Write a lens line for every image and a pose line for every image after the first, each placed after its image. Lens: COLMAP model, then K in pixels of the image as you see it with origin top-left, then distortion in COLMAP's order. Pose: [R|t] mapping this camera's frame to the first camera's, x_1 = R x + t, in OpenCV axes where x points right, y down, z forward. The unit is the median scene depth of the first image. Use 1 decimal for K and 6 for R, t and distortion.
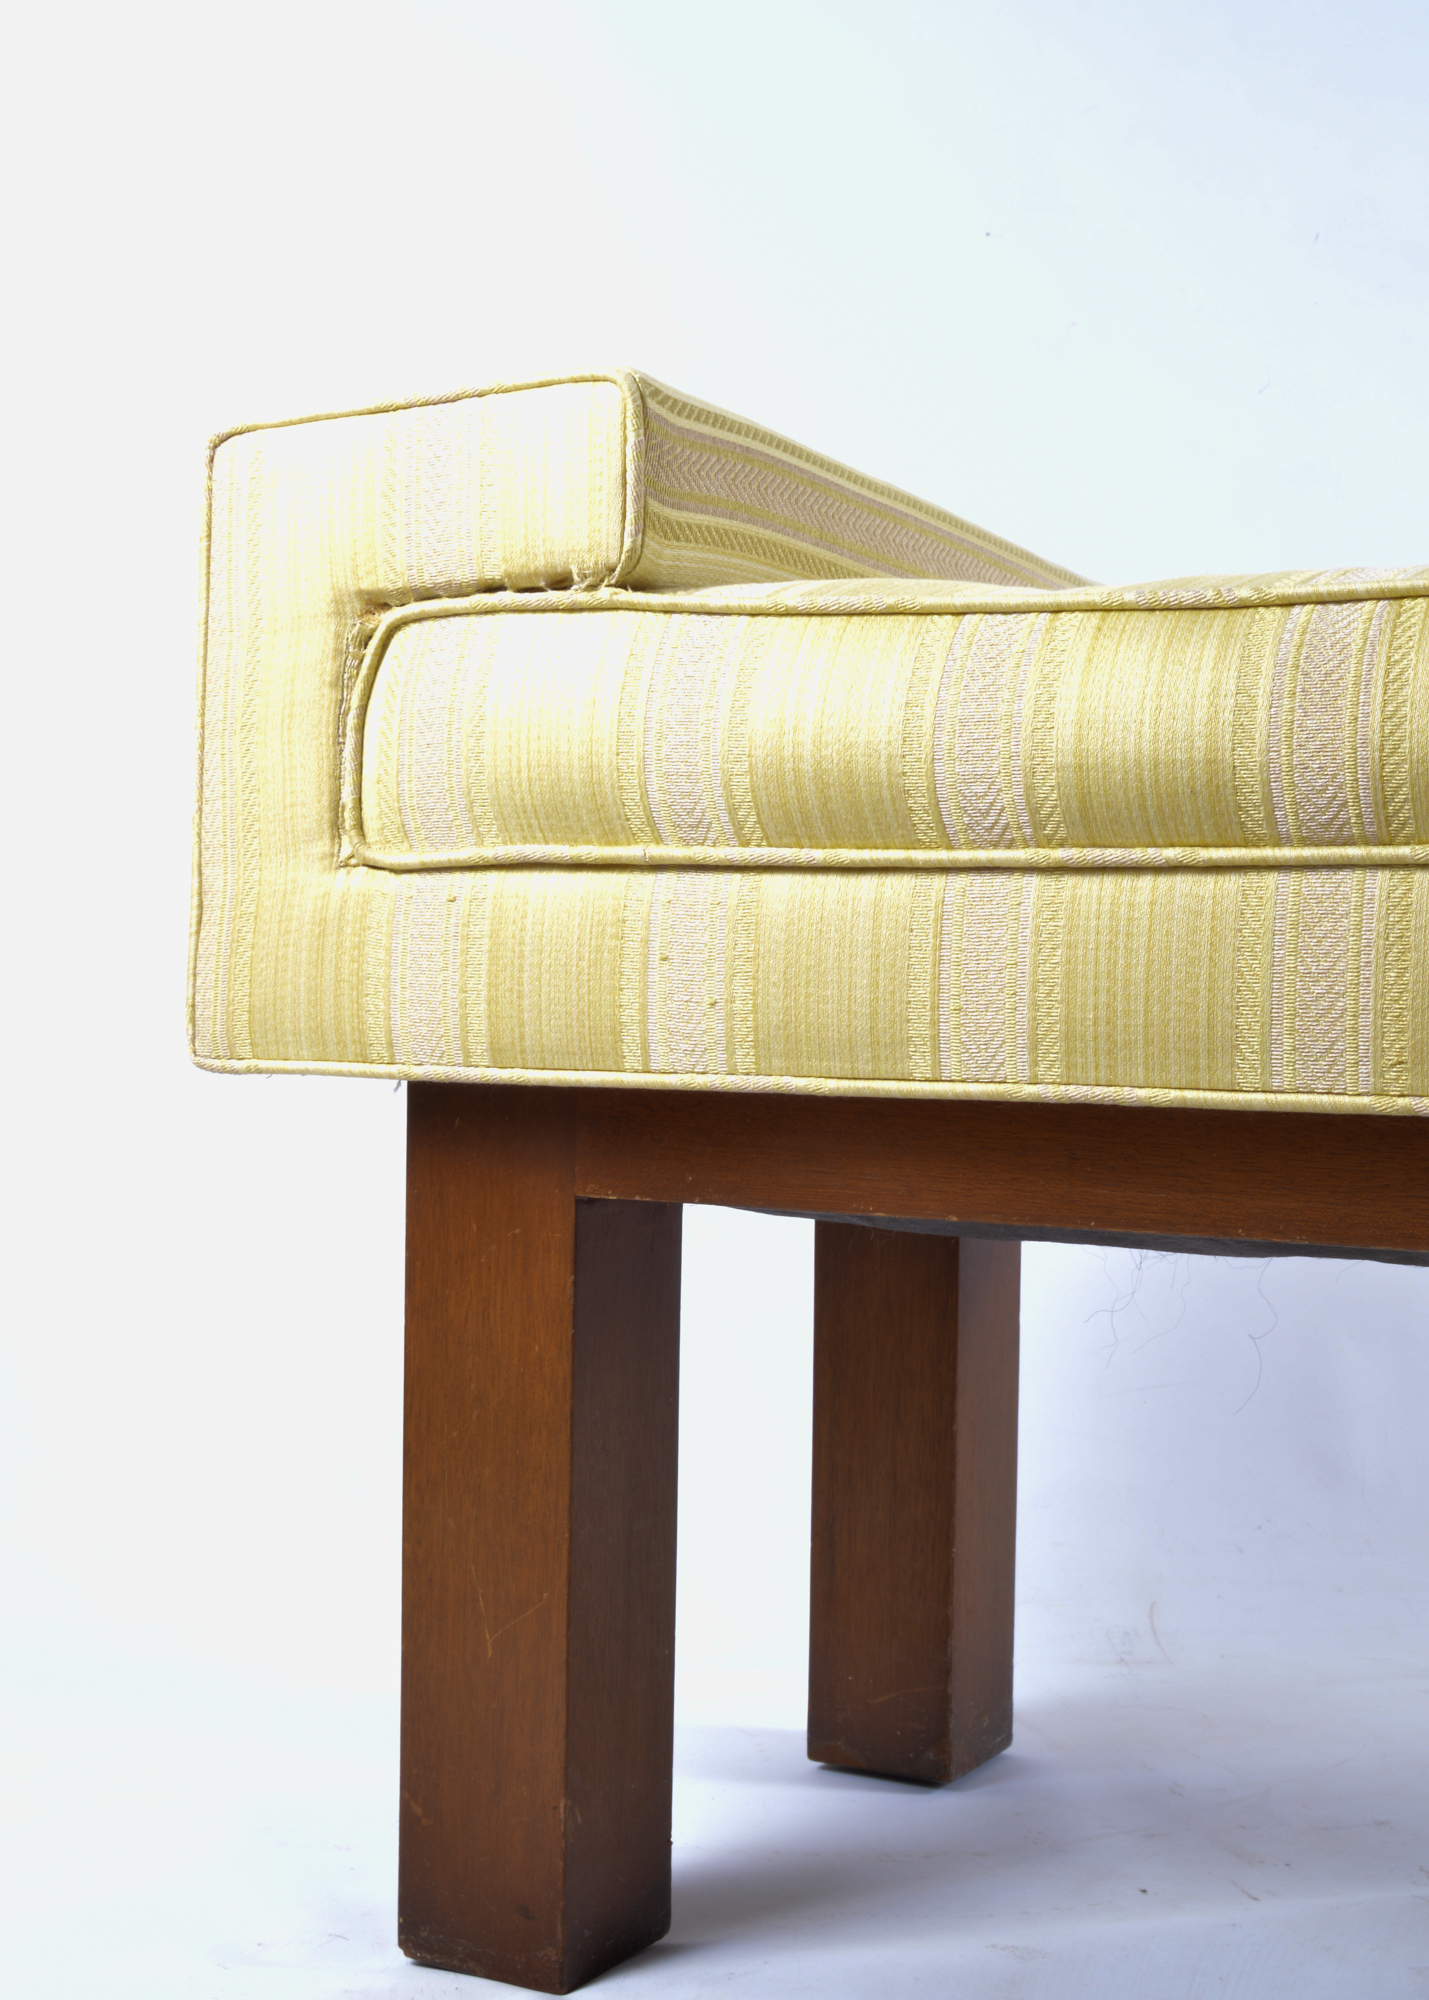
lens RADIAL K [[2594.9, 0, 719.3], [0, 2594.9, 1003.2], [0, 0, 1]] dist [-0.109336, 0.000000]
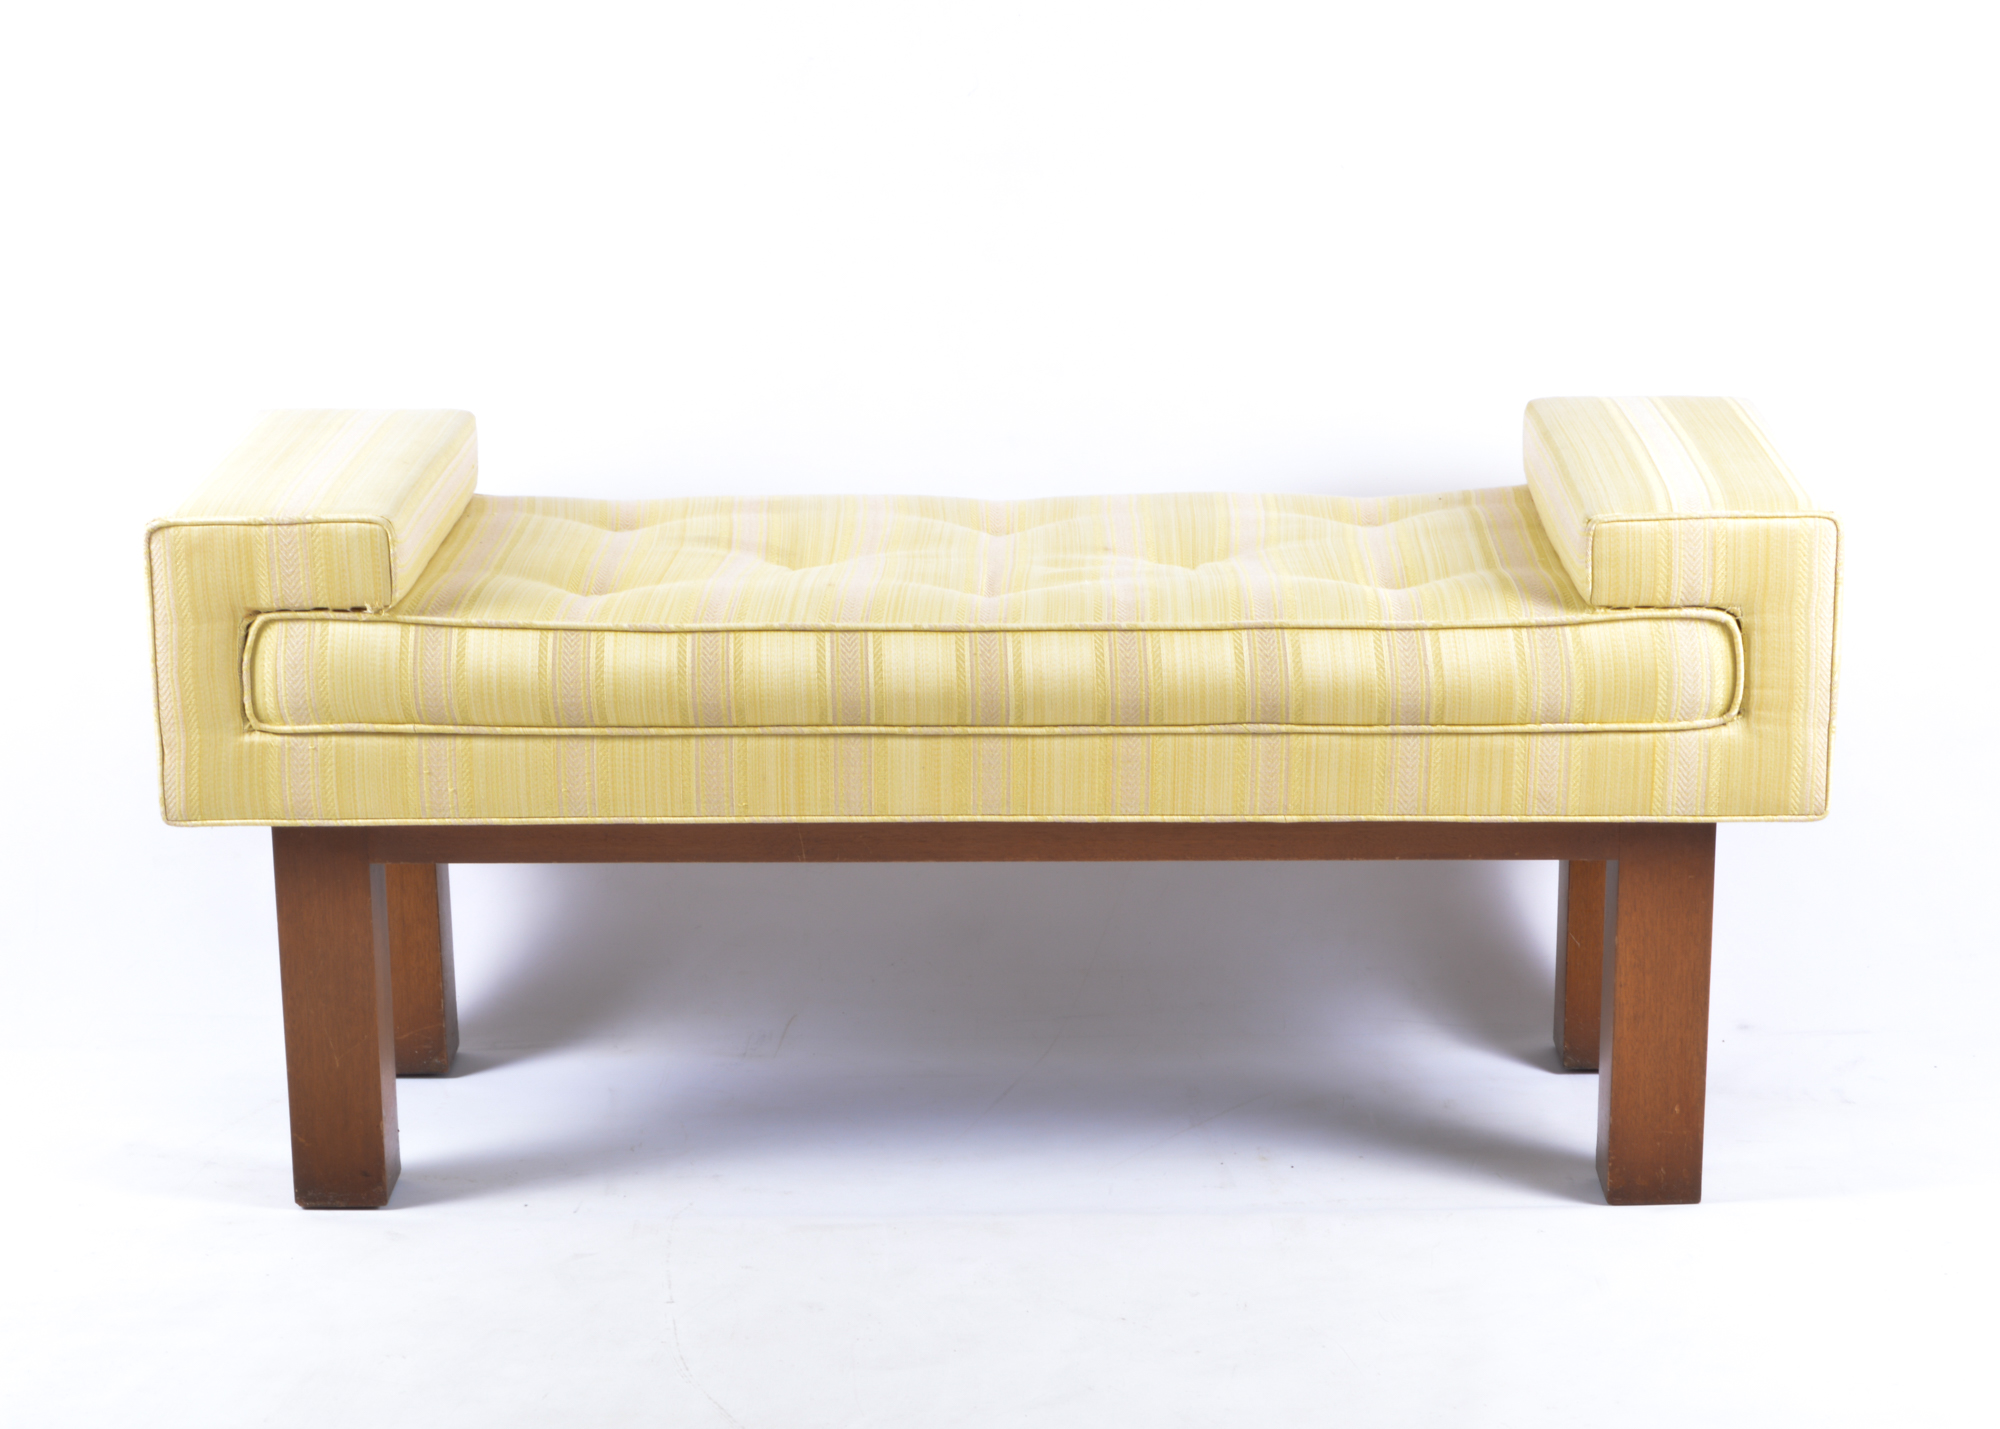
lens RADIAL K [[3824.9, 0, 986.8], [0, 3824.9, 710.7], [0, 0, 1]] dist [-0.054120, 0.000000]
pose [[0.873157, -0.148108, 0.464393, -1.082788], [0.030079, 0.967276, 0.251937, -0.853649], [-0.486510, -0.206012, 0.849039, -1.997053]]
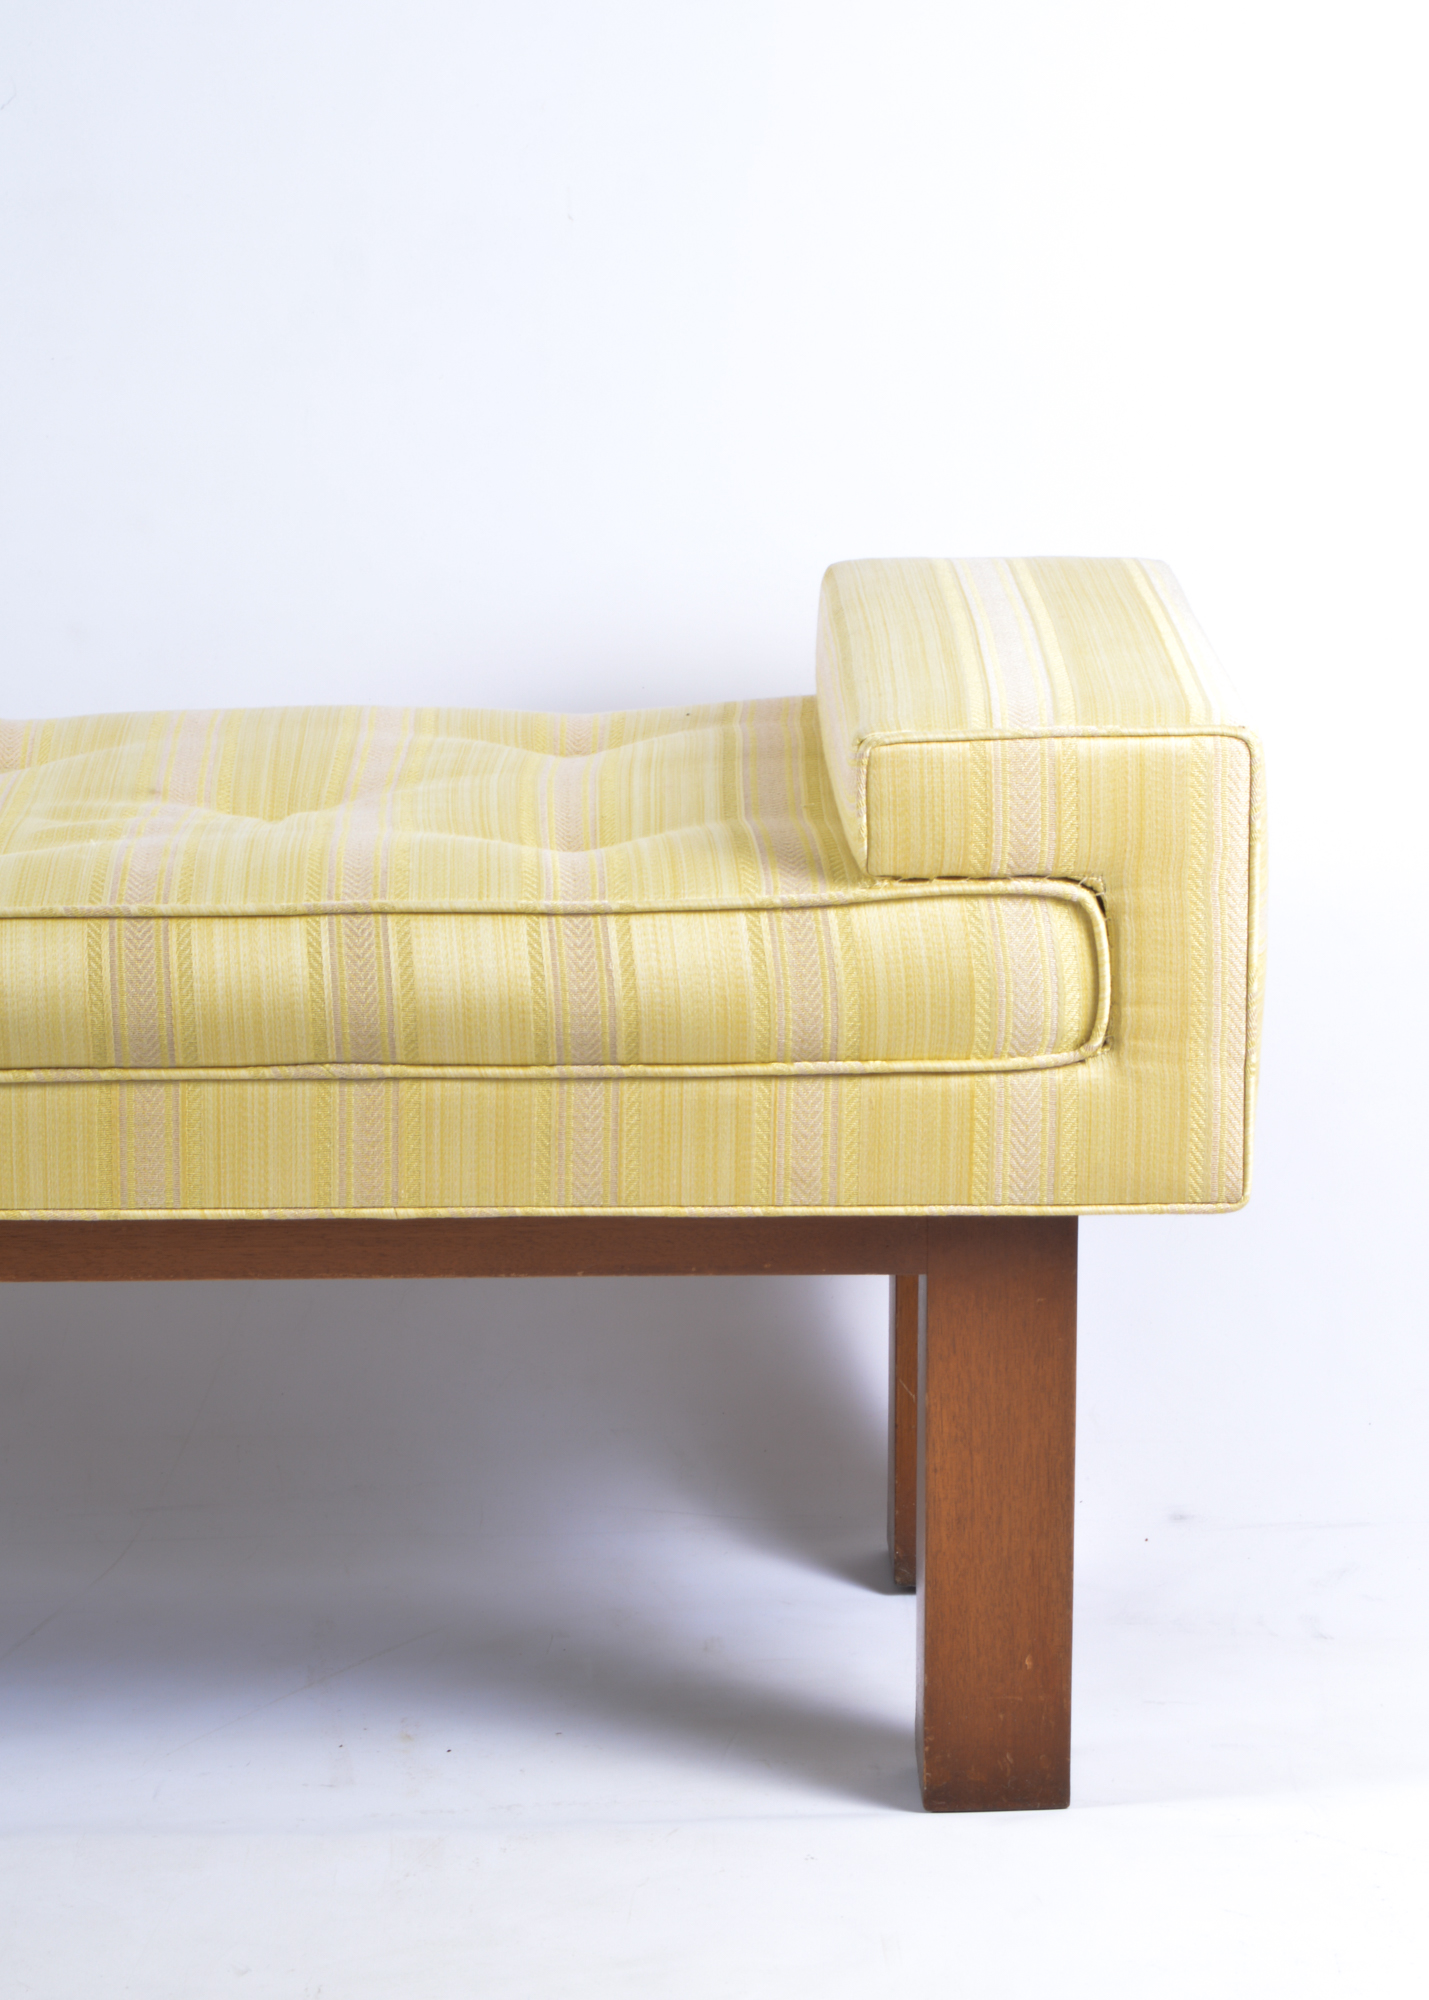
lens RADIAL K [[4846.5, 0, 741.6], [0, 4846.5, 903.9], [0, 0, 1]] dist [-0.050391, 0.000000]
pose [[0.851092, -0.139055, 0.506267, -0.516882], [0.023212, 0.973311, 0.228314, -0.696008], [-0.524504, -0.182565, 0.831604, -1.627240]]
